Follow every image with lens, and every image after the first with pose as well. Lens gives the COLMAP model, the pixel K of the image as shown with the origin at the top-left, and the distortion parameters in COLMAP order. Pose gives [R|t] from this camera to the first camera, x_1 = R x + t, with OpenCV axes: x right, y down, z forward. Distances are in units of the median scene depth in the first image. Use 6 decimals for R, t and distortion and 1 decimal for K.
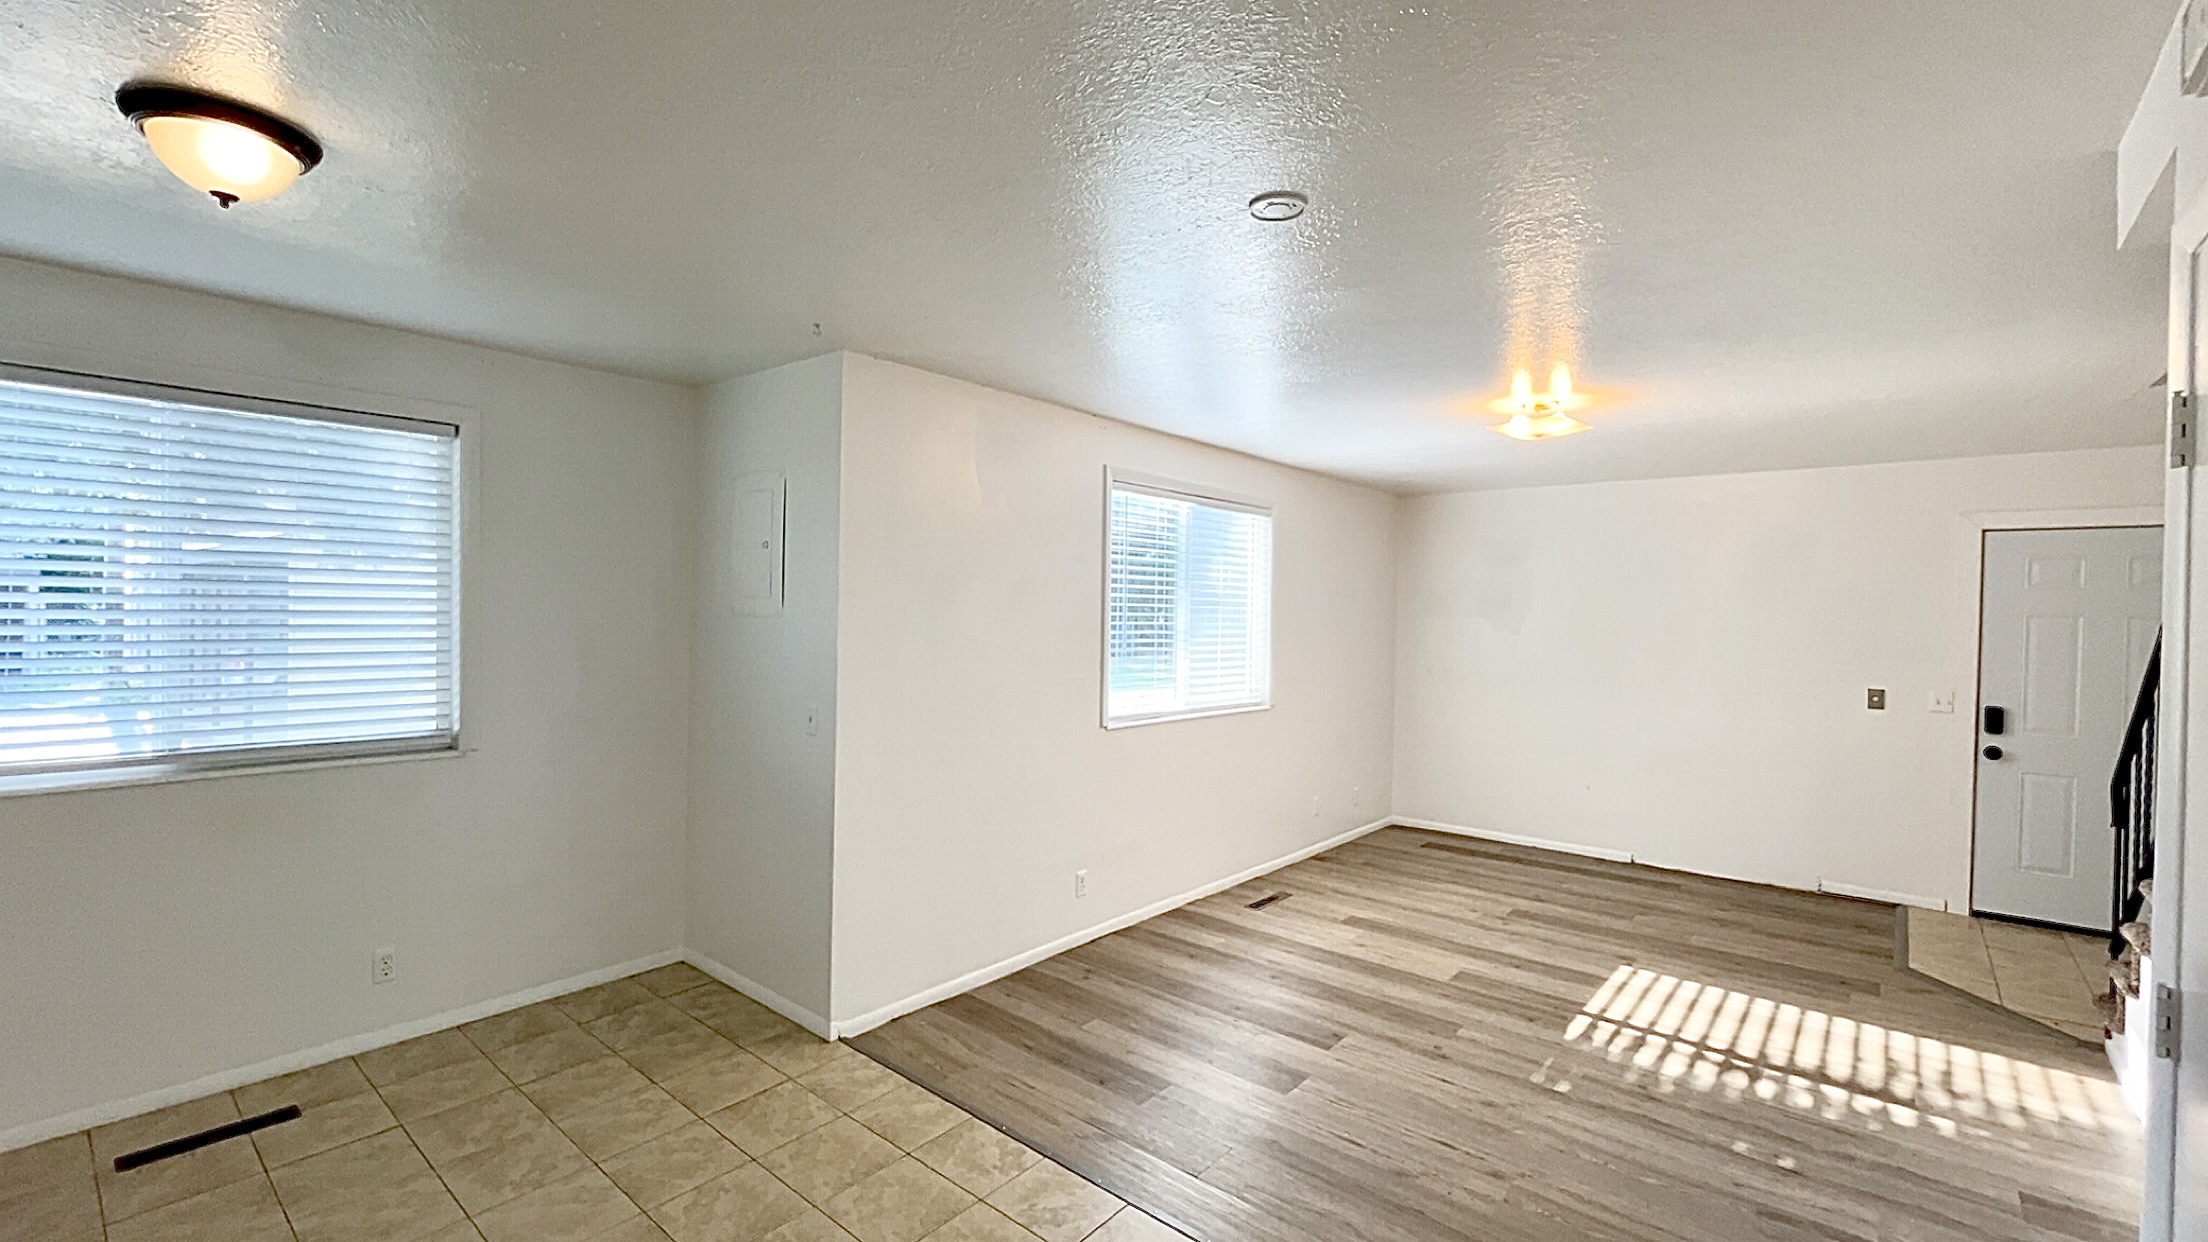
lens RADIAL K [[936.4, 0, 1097.6], [0, 936.4, 618.6], [0, 0, 1]] dist [-0.001049, -0.001425]
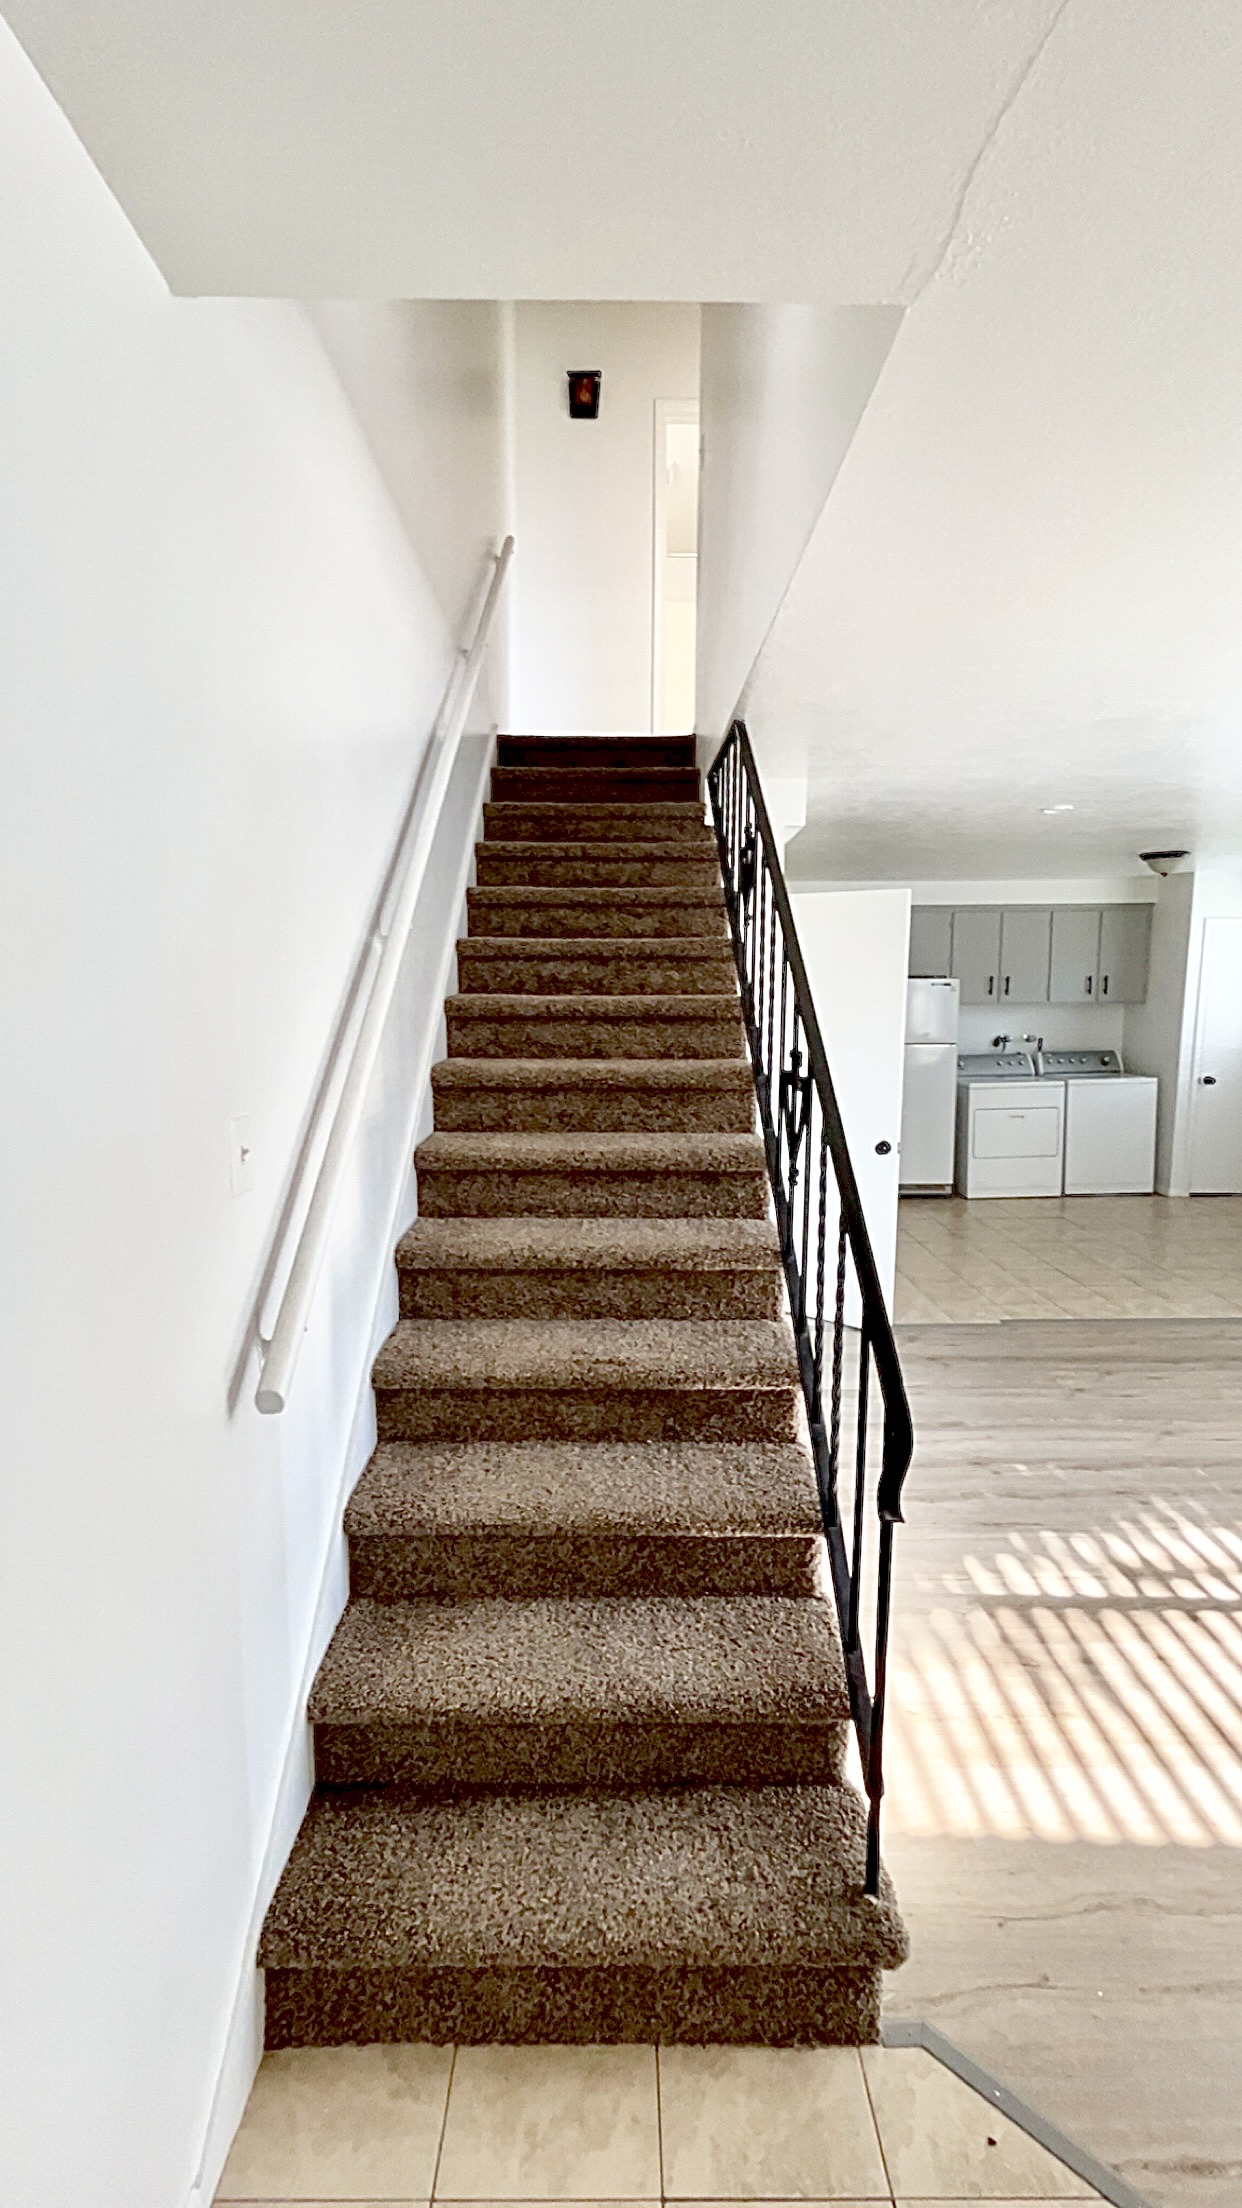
lens RADIAL K [[936.4, 0, 611.8], [0, 936.4, 1106.7], [0, 0, 1]] dist [-0.001049, -0.001425]
pose [[-0.764110, 0.064426, -0.641861, 1.489197], [-0.014368, 0.993054, 0.116781, 0.003981], [0.644926, 0.098456, -0.757877, 1.260992]]
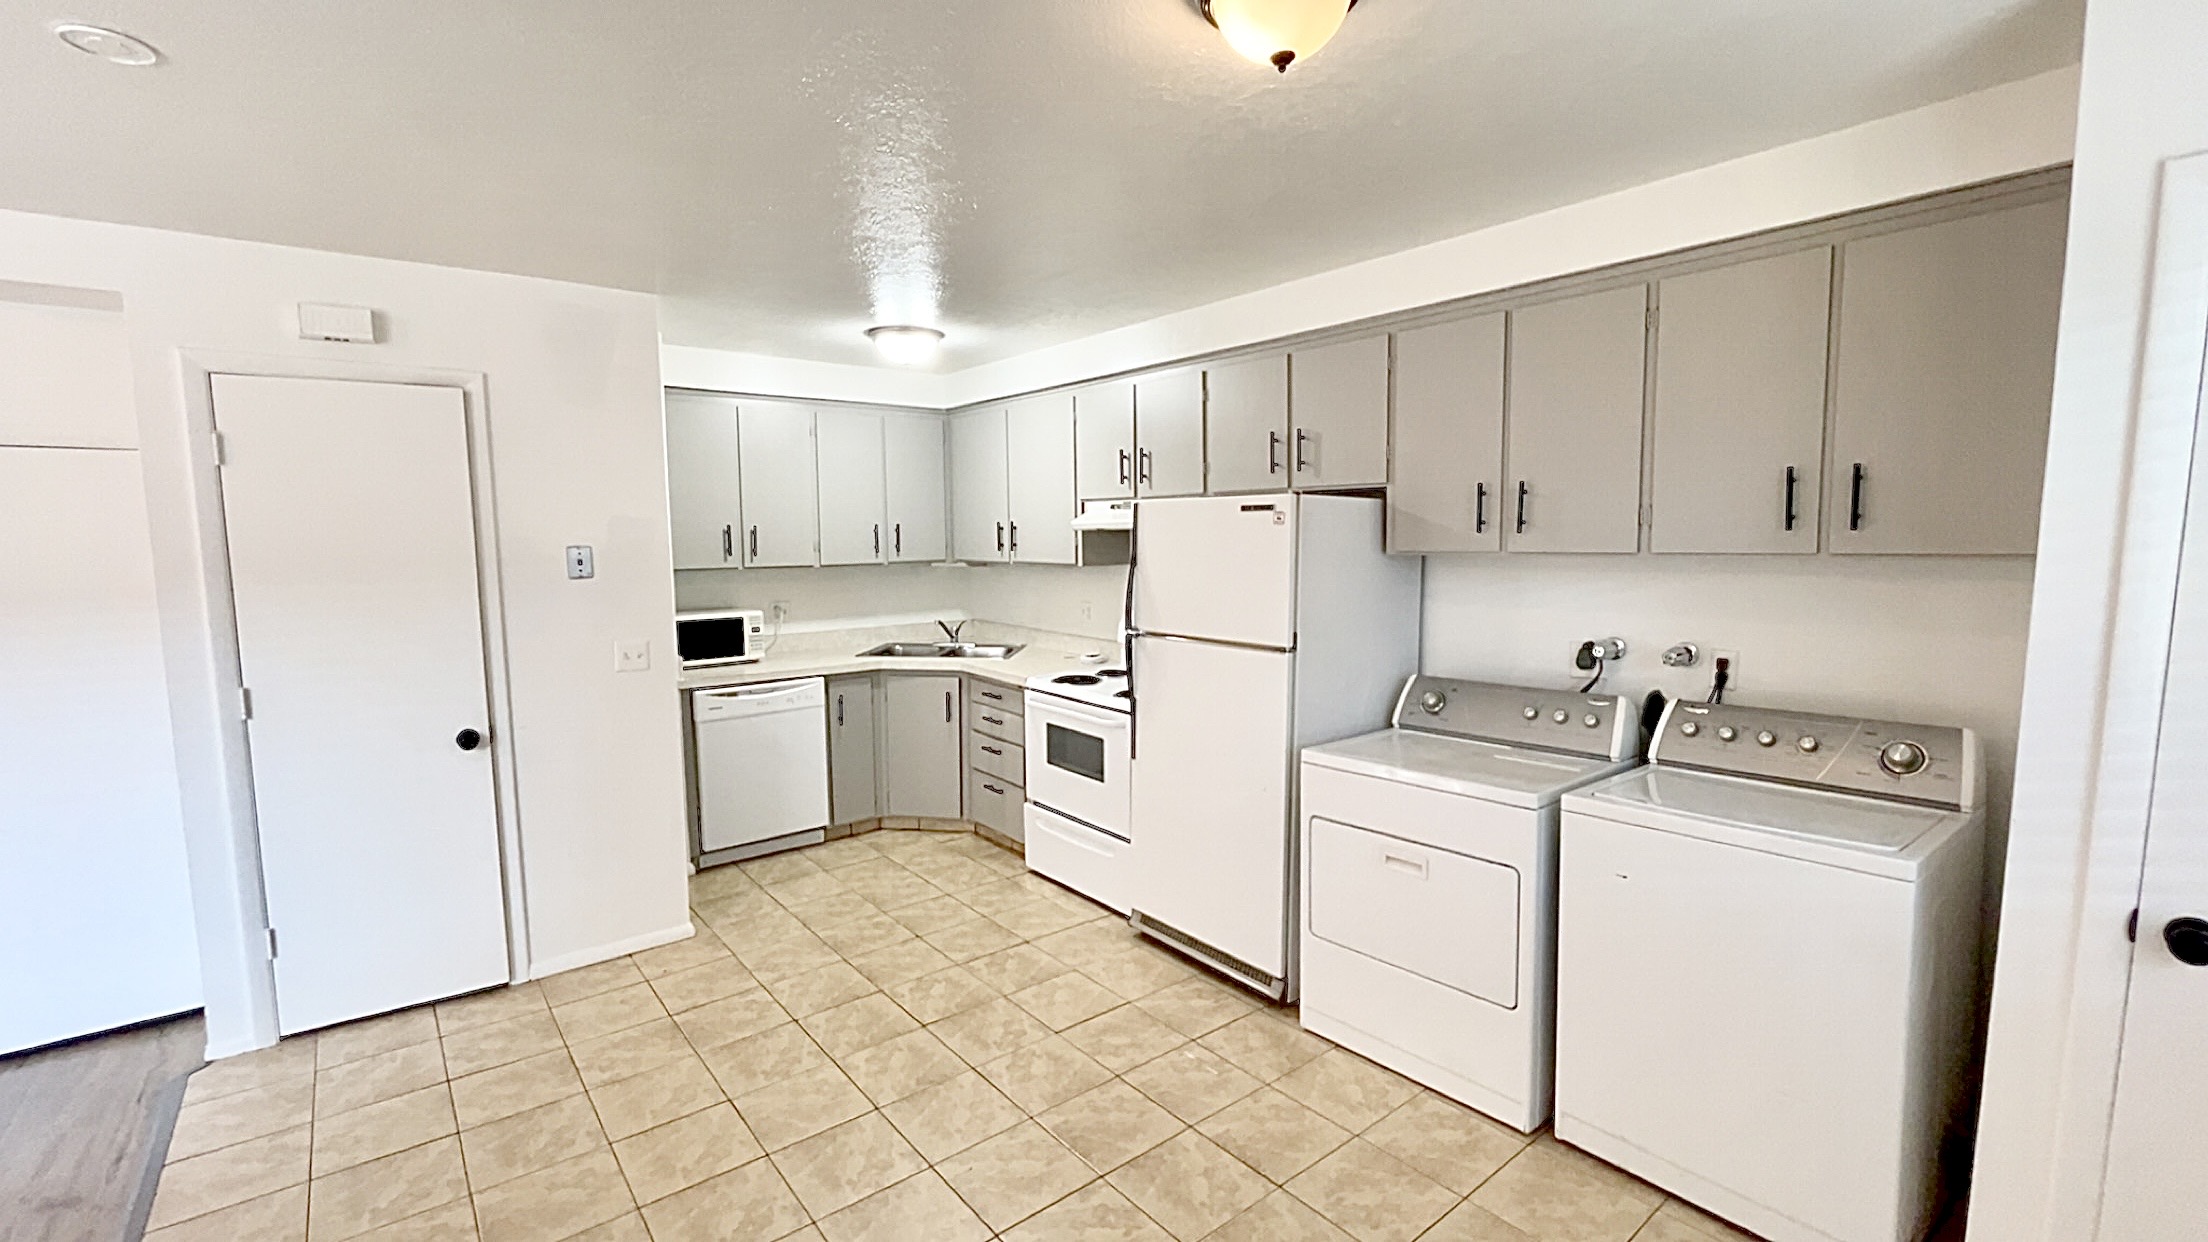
lens RADIAL K [[936.4, 0, 1100.1], [0, 936.4, 626.8], [0, 0, 1]] dist [-0.001049, -0.001425]
pose [[-0.982626, -0.033449, 0.182556, -0.500689], [-0.013080, 0.993660, 0.111661, -0.017718], [-0.185133, 0.107334, -0.976834, 1.030164]]
